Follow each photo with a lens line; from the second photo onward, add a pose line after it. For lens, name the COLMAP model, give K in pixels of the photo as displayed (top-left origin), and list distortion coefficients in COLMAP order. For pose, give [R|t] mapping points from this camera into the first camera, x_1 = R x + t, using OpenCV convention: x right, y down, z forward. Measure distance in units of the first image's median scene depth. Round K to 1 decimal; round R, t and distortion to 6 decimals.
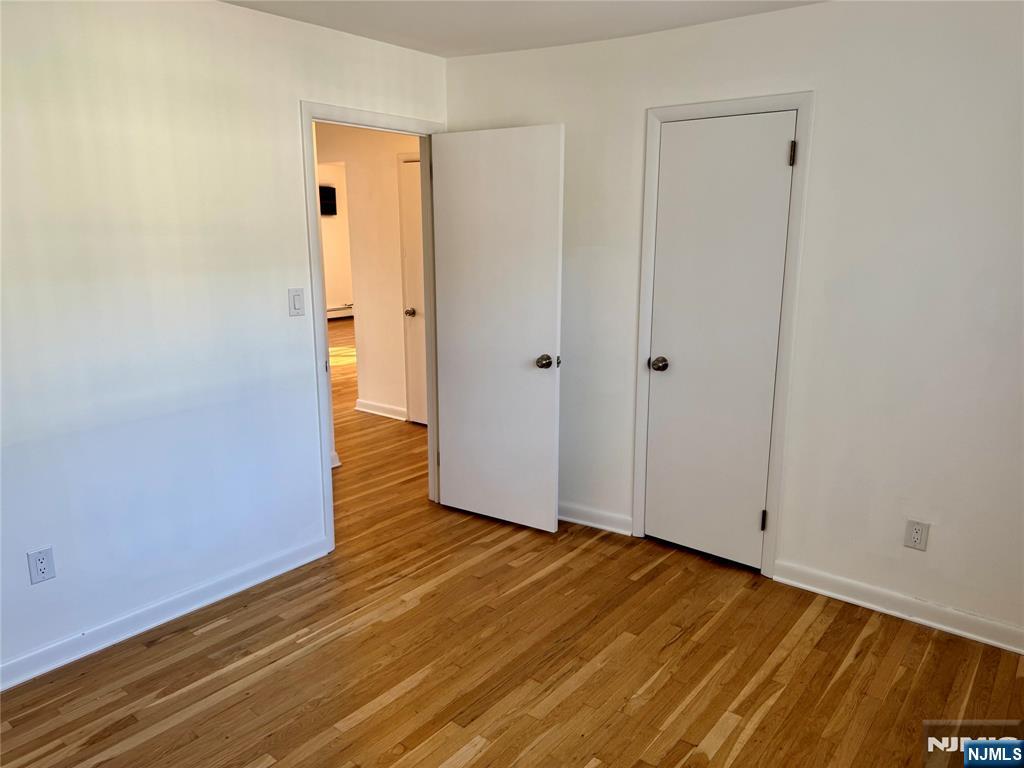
lens RADIAL K [[730.0, 0, 515.1], [0, 730.0, 388.1], [0, 0, 1]] dist [0.129761, -0.151453]
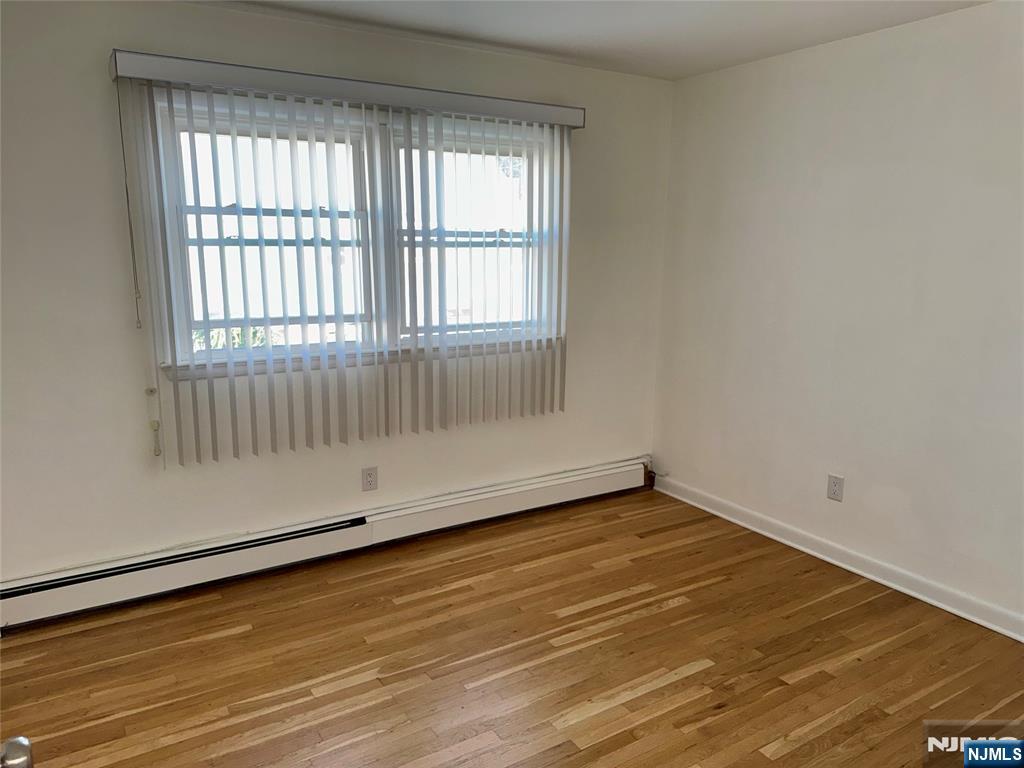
lens RADIAL K [[730.0, 0, 515.1], [0, 730.0, 388.1], [0, 0, 1]] dist [0.129761, -0.151453]
pose [[-0.944442, -0.071846, 0.320731, -0.274702], [0.063843, 0.917131, 0.393439, -0.343261], [-0.322419, 0.392056, -0.861590, 1.655214]]
